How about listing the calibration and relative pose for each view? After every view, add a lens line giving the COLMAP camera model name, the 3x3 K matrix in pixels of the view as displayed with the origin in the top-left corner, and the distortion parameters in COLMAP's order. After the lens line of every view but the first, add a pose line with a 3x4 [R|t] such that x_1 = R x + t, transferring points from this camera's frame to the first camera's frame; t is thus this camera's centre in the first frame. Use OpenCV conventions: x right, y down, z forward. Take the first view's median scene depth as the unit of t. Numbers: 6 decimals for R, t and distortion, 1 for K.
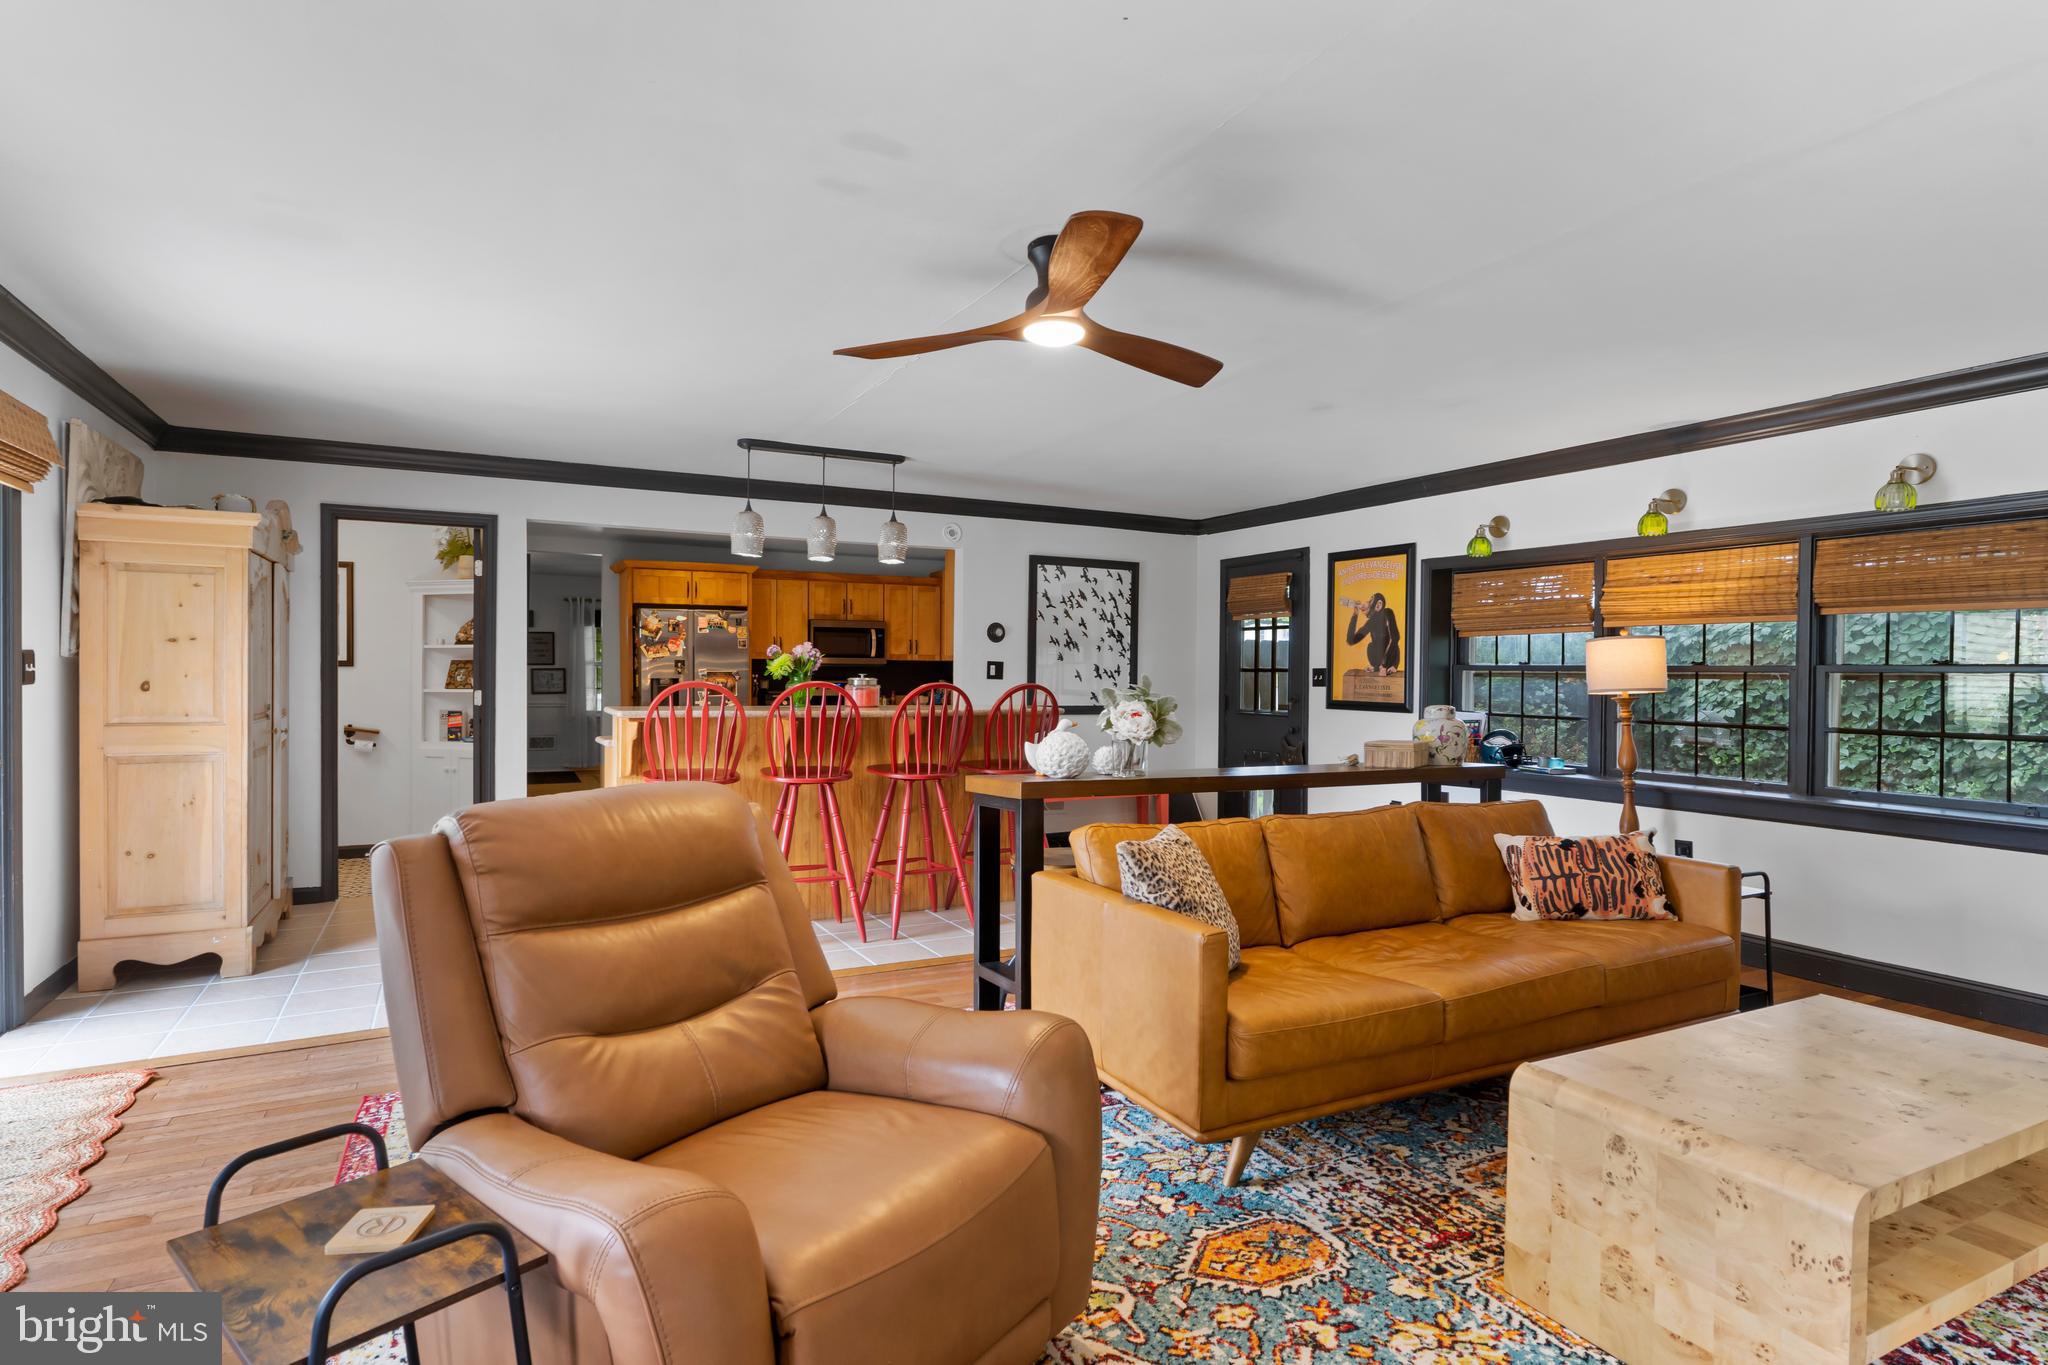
lens RADIAL K [[1050.8, 0, 1023.6], [0, 1050.8, 676.7], [0, 0, 1]] dist [-0.002521, 0.000073]
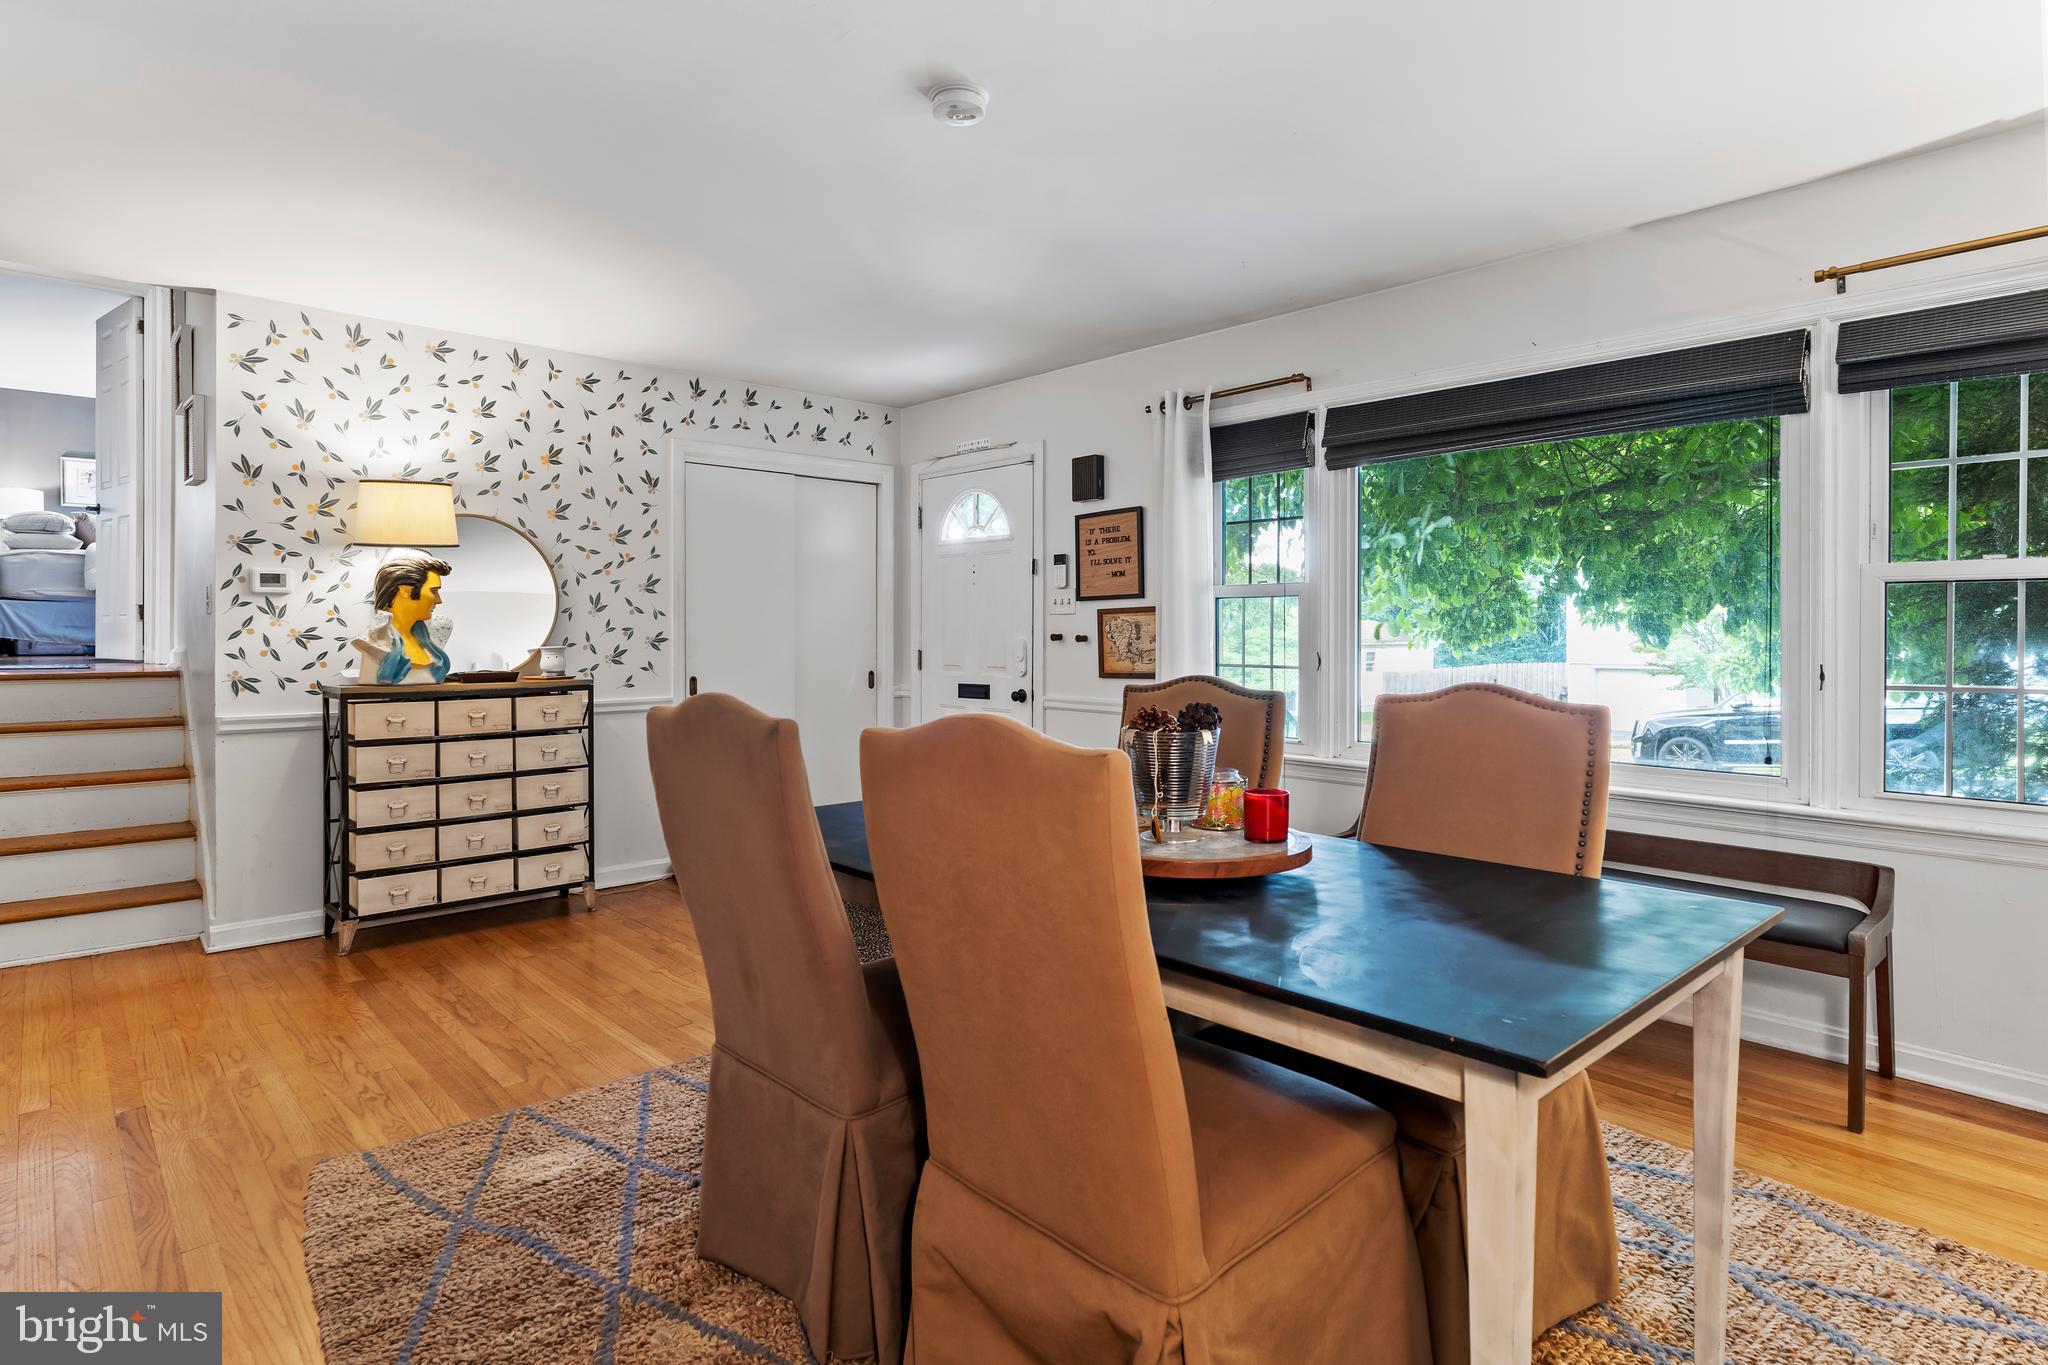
lens RADIAL K [[1050.8, 0, 1006.8], [0, 1050.8, 633.7], [0, 0, 1]] dist [-0.002521, 0.000073]
pose [[0.261992, -0.008622, -0.965032, -0.187772], [0.001376, 0.999962, -0.008560, 0.007386], [0.965069, 0.000915, 0.261994, 1.467602]]
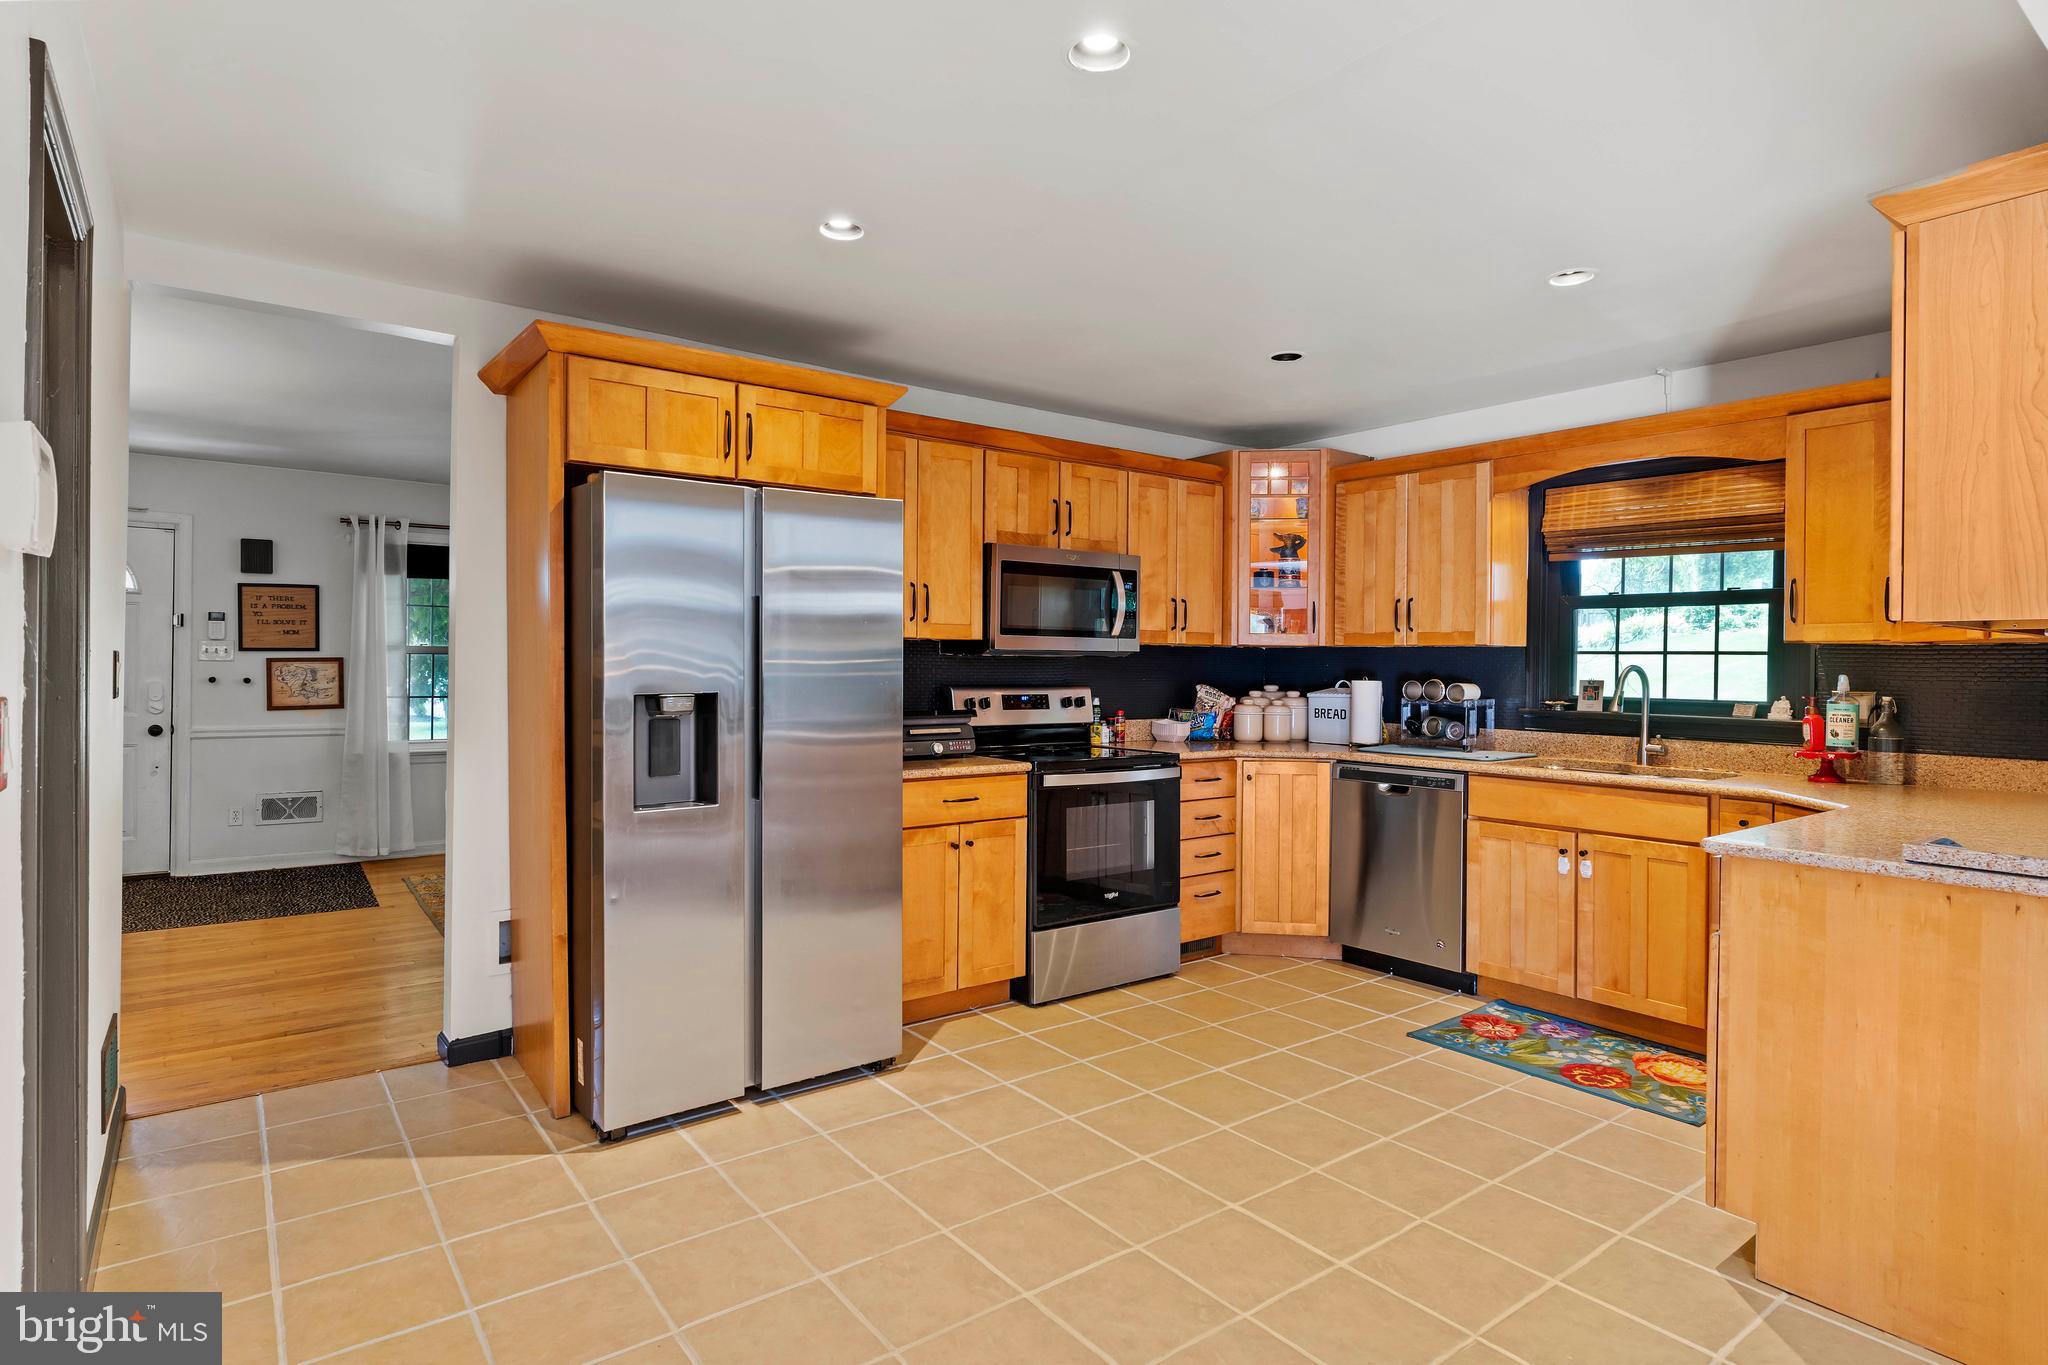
lens RADIAL K [[1050.8, 0, 1018.9], [0, 1050.8, 661.7], [0, 0, 1]] dist [-0.002521, 0.000073]
pose [[0.987423, 0.003416, 0.158066, -0.335105], [-0.002796, 0.999987, -0.004149, -0.008299], [-0.158078, 0.003655, 0.987420, 0.773172]]
